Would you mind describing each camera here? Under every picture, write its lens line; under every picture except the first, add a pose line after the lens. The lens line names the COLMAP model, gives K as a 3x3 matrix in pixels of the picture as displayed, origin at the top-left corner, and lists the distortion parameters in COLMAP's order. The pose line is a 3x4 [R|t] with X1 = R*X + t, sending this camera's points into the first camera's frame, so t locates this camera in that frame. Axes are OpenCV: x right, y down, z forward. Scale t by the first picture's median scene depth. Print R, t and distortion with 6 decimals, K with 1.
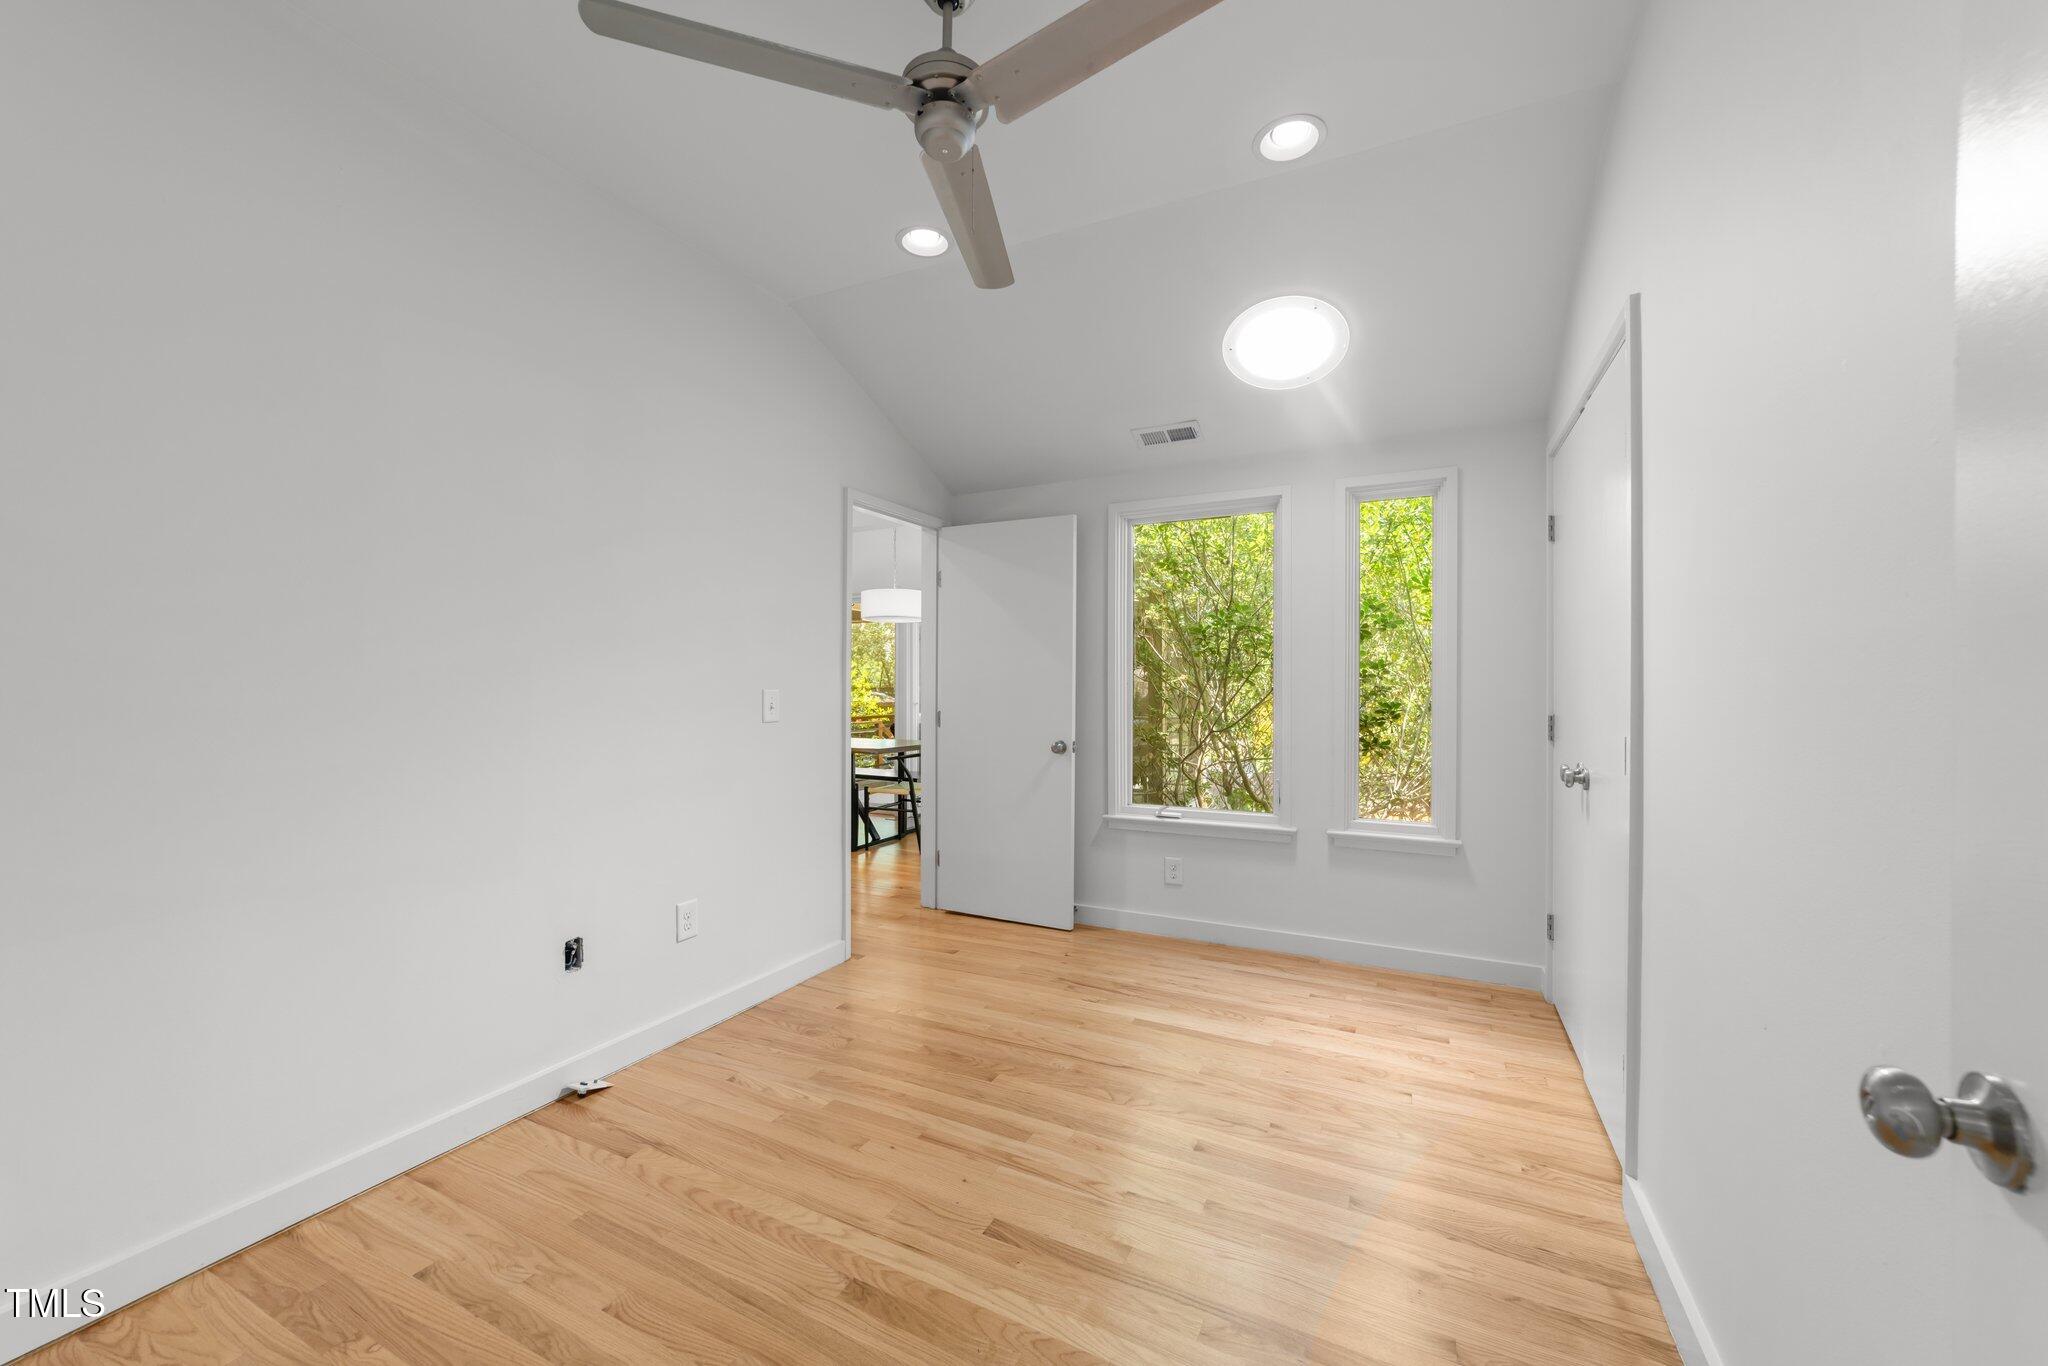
lens RADIAL K [[788.9, 0, 1022.3], [0, 788.9, 681.2], [0, 0, 1]] dist [-0.001555, 0.000058]
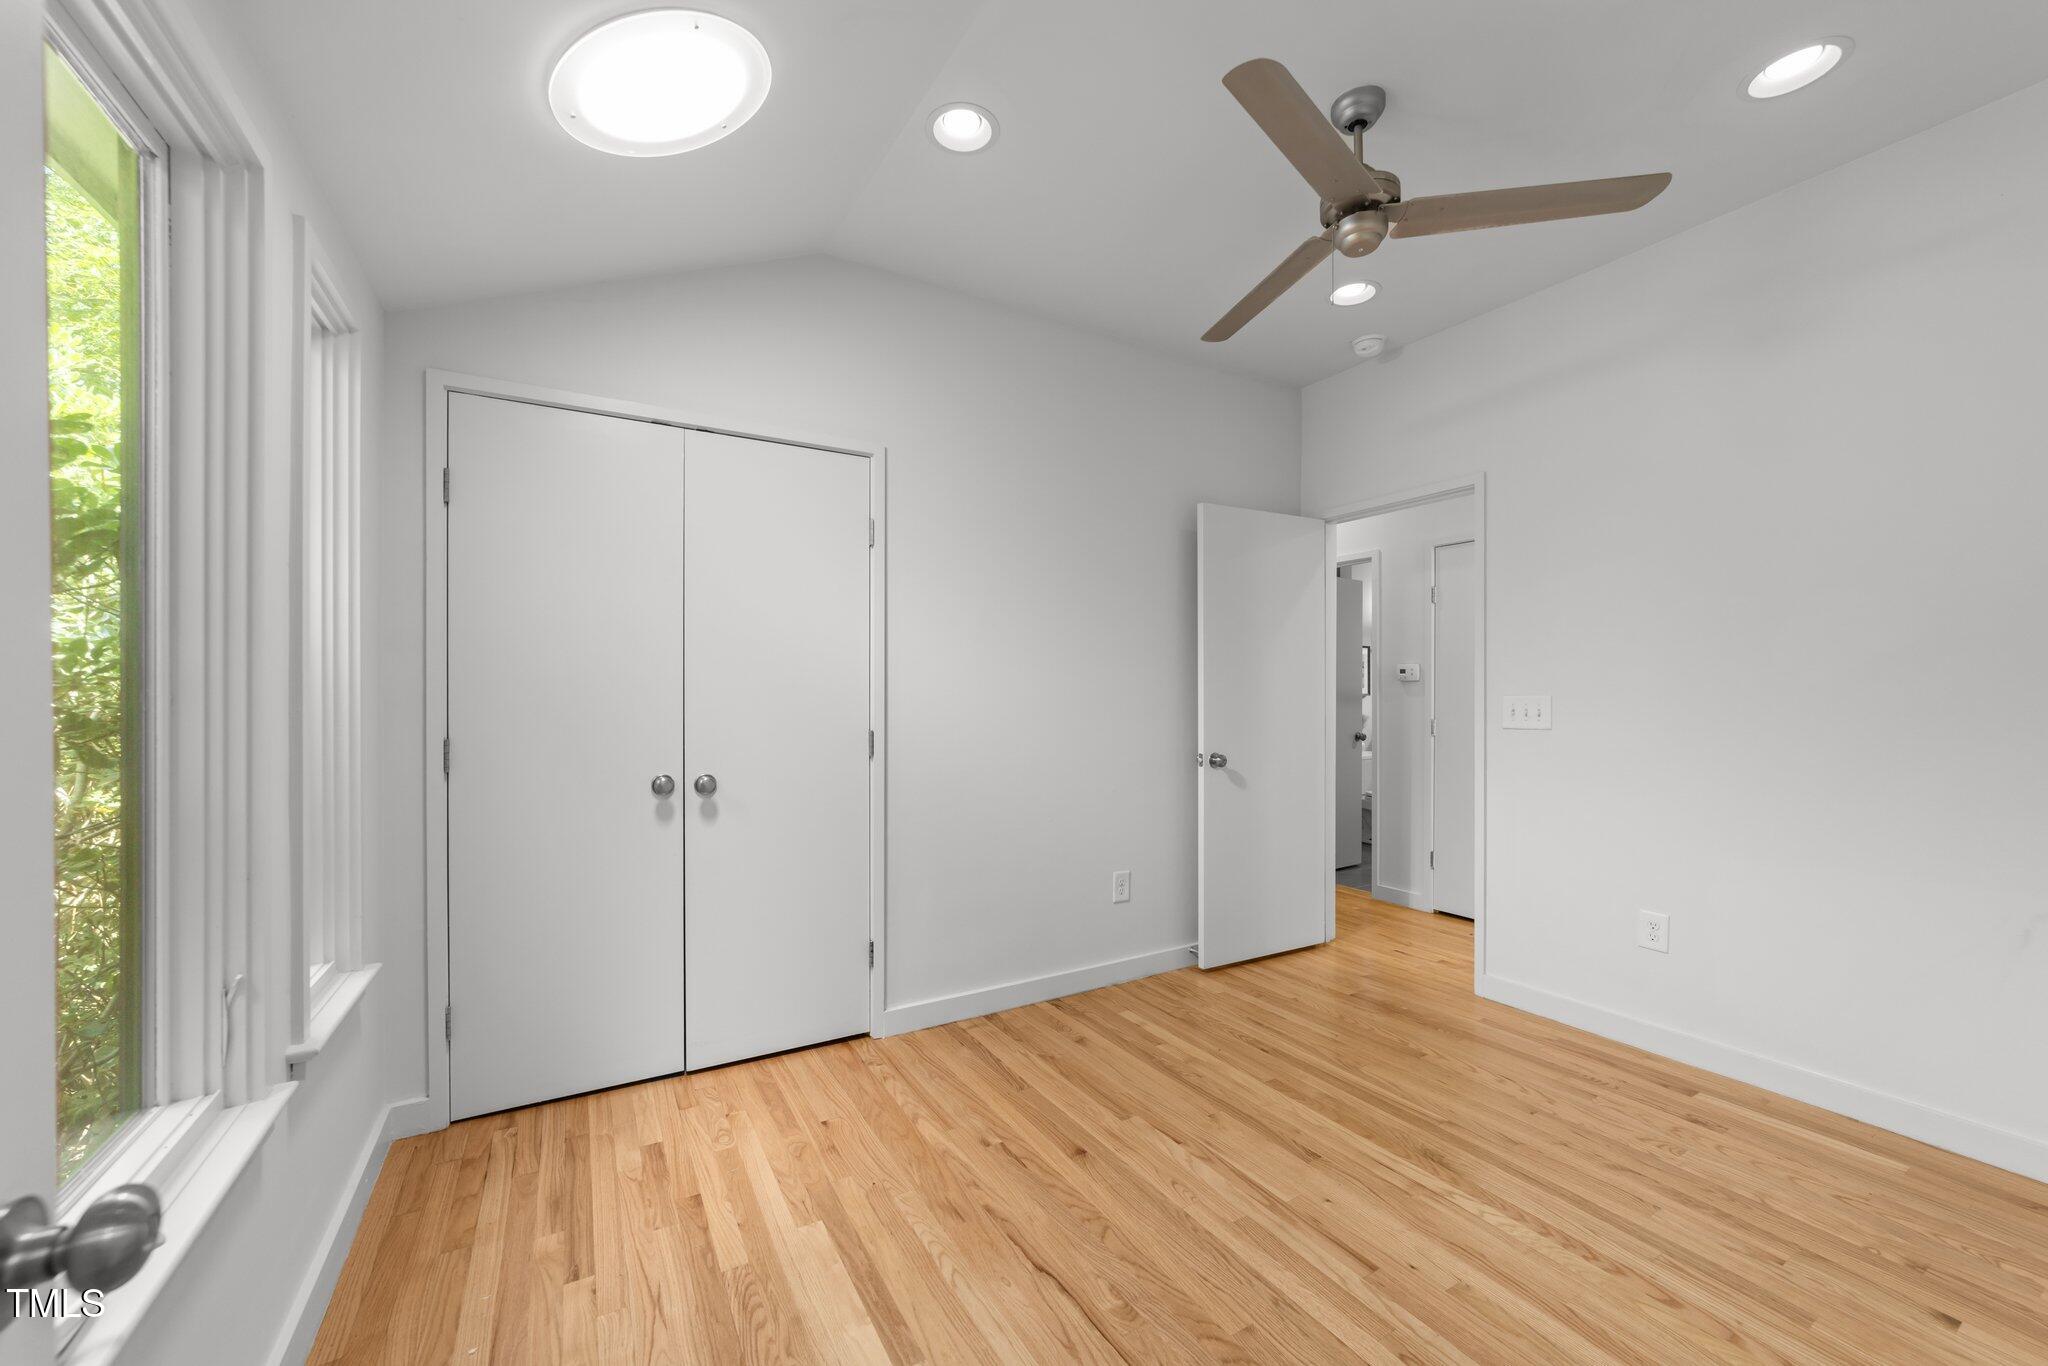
lens RADIAL K [[773.8, 0, 1029.9], [0, 773.8, 697.5], [0, 0, 1]] dist [-0.000118, 0.000099]
pose [[-0.843924, -0.005135, 0.536438, -0.230459], [-0.004208, 0.999987, 0.002951, 0.000905], [-0.536446, 0.000233, -0.843935, 1.695034]]
